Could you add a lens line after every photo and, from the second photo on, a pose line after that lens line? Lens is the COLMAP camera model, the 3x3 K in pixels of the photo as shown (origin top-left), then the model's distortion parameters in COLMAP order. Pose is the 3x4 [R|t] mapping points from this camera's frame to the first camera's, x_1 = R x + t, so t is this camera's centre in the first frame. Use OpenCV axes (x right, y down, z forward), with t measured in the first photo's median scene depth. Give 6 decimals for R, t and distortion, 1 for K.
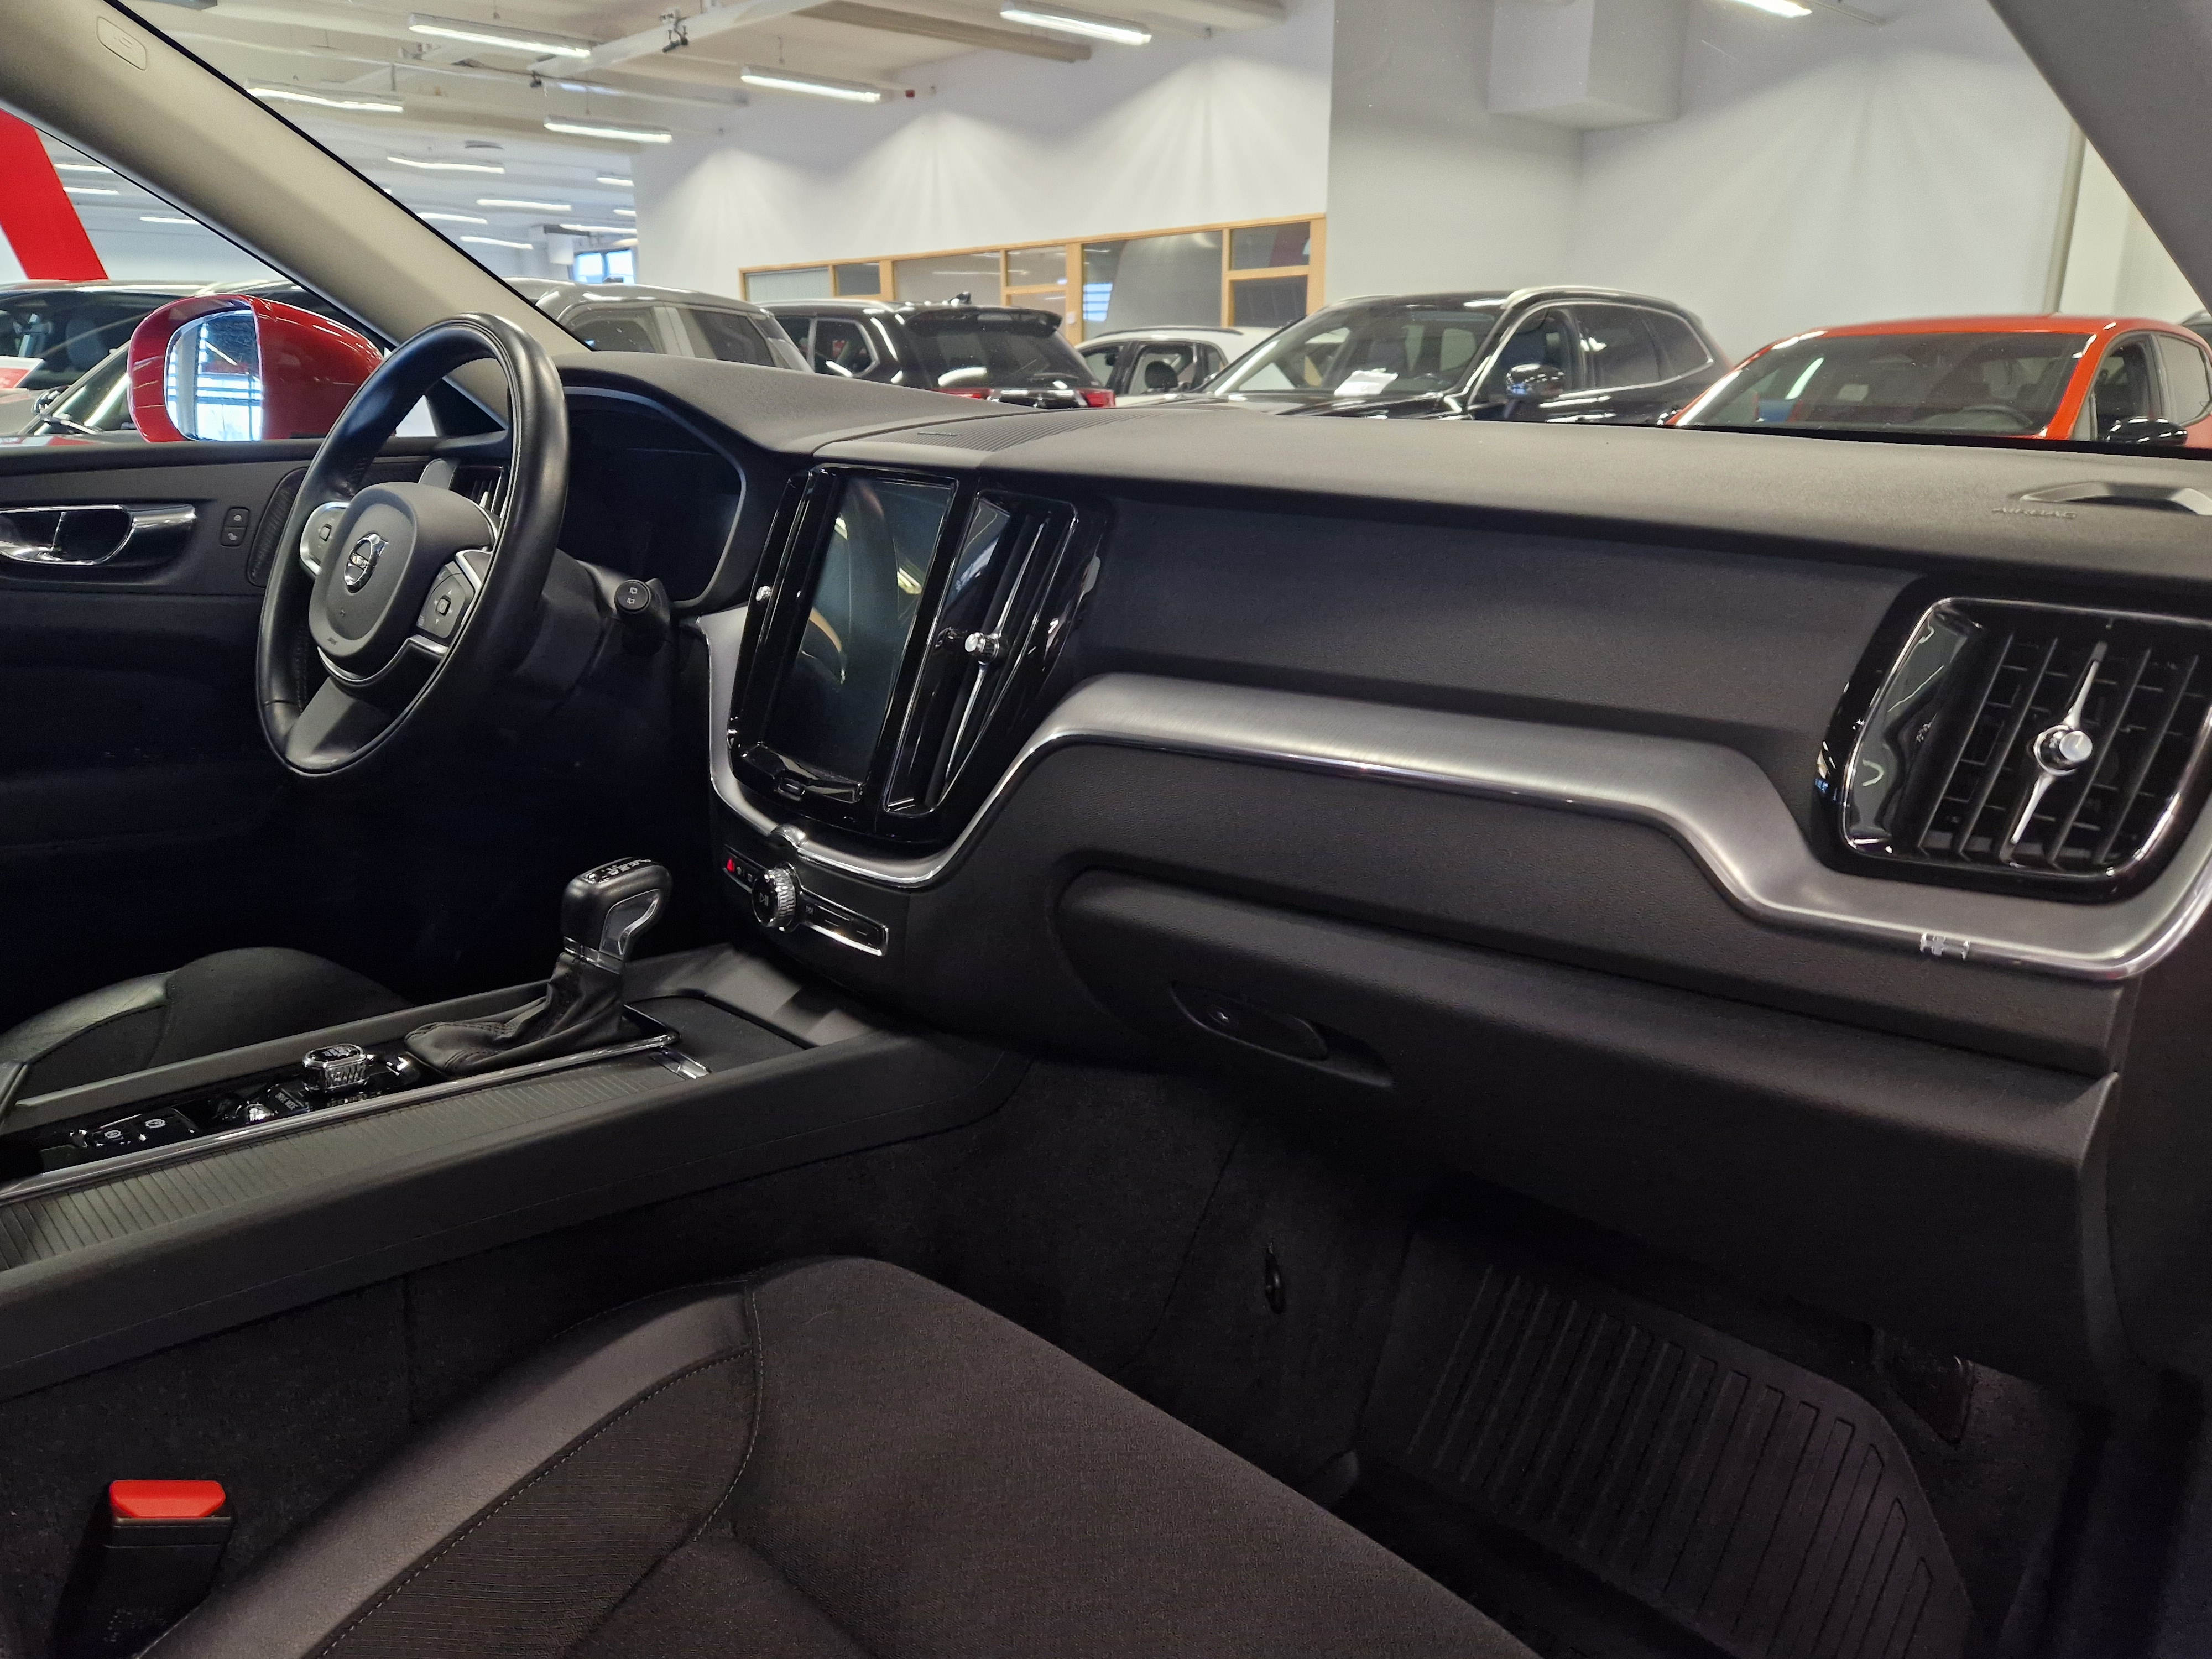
lens RADIAL K [[1587.8, 0, 1093.4], [0, 1587.8, 834.5], [0, 0, 1]] dist [0.036724, -0.033027]
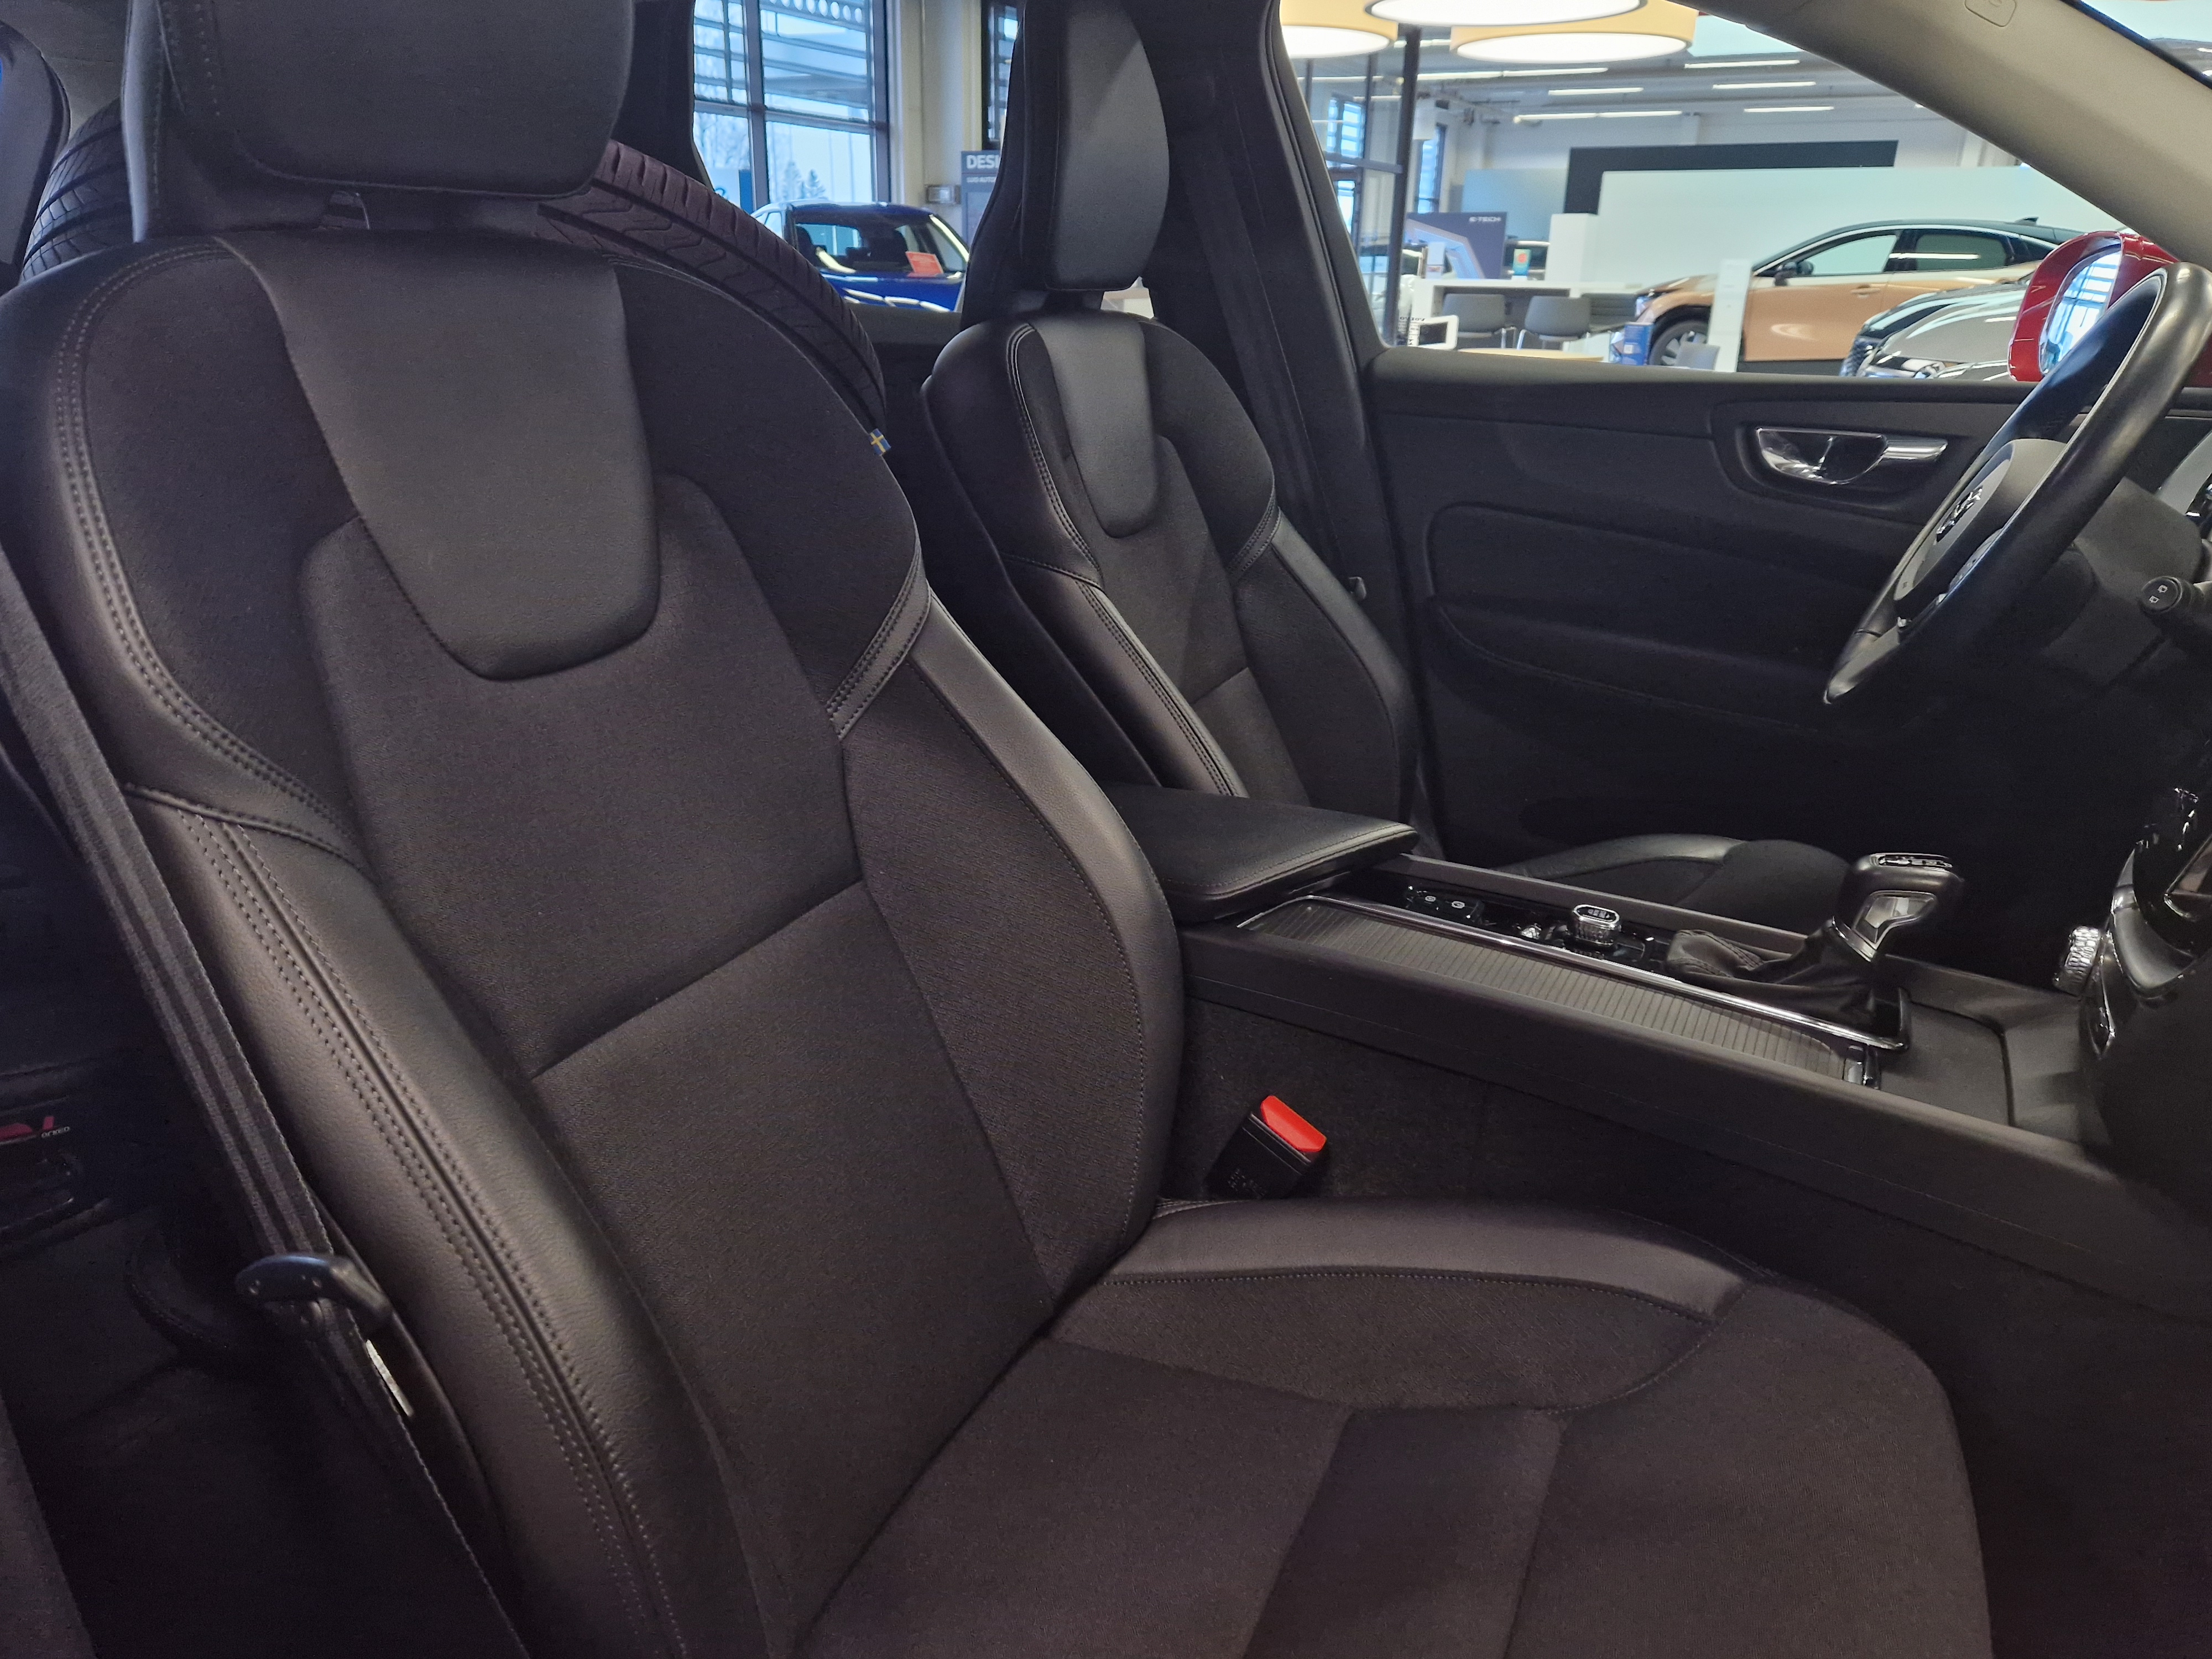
lens RADIAL K [[1587.8, 0, 1101.6], [0, 1587.8, 848.2], [0, 0, 1]] dist [0.036724, -0.033027]
pose [[0.315957, 0.325799, -0.891081, 0.414781], [-0.266843, 0.931796, 0.246069, -0.093829], [0.910476, 0.160031, 0.381345, 0.186159]]
